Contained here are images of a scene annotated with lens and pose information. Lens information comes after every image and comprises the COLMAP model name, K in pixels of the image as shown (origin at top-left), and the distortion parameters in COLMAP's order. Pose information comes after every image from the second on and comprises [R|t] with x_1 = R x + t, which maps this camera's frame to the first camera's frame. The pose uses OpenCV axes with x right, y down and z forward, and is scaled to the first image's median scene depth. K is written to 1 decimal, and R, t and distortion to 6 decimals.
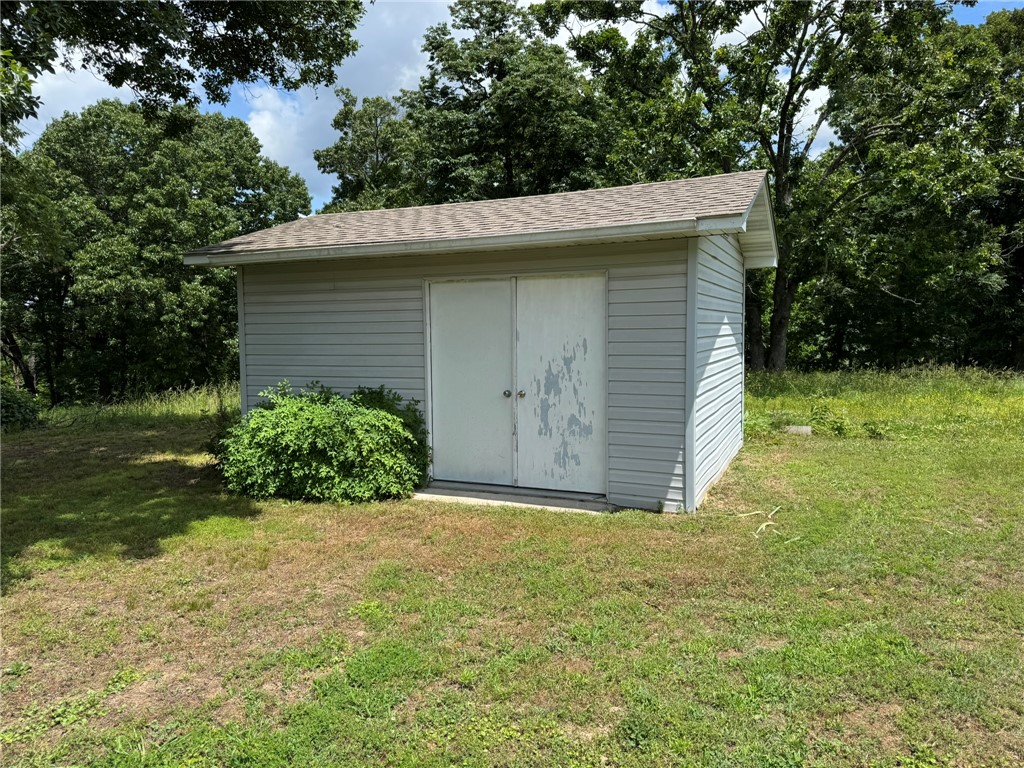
lens RADIAL K [[731.4, 0, 509.8], [0, 731.4, 381.6], [0, 0, 1]] dist [0.005510, -0.003223]
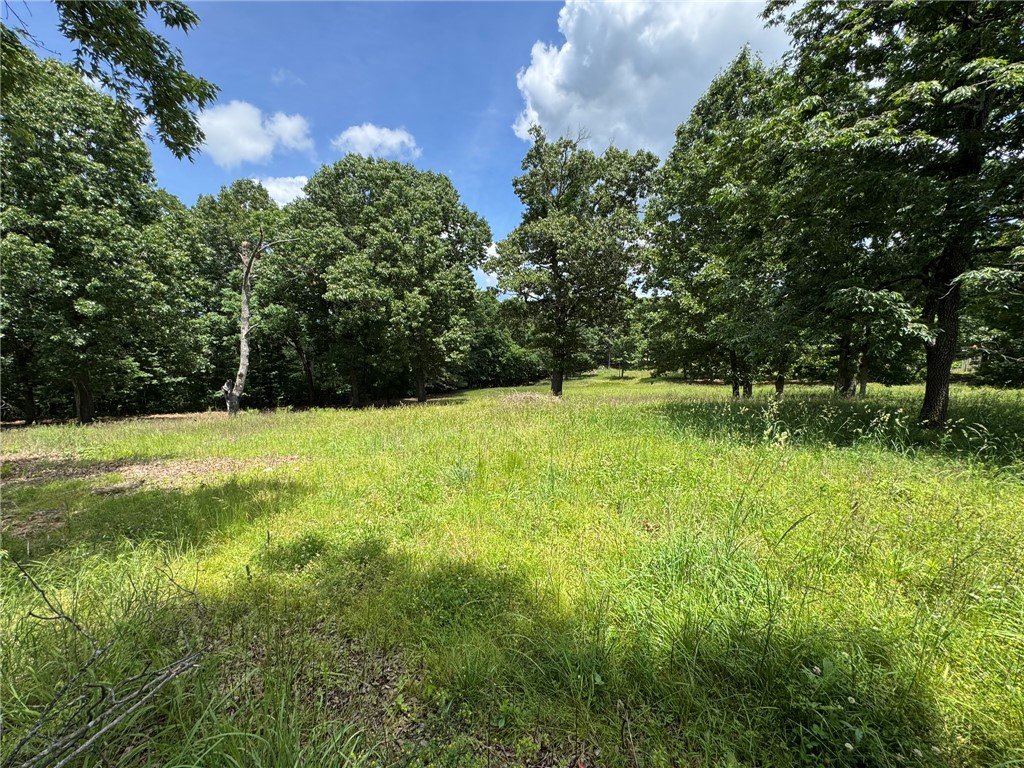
lens RADIAL K [[410.9, 0, 514.5], [0, 410.9, 386.5], [0, 0, 1]] dist [-0.001025, 0.000244]
pose [[0.989079, 0.028885, -0.144529, -0.148509], [-0.021168, 0.998281, 0.054650, -0.013167], [0.145859, -0.050994, 0.987990, 0.305391]]
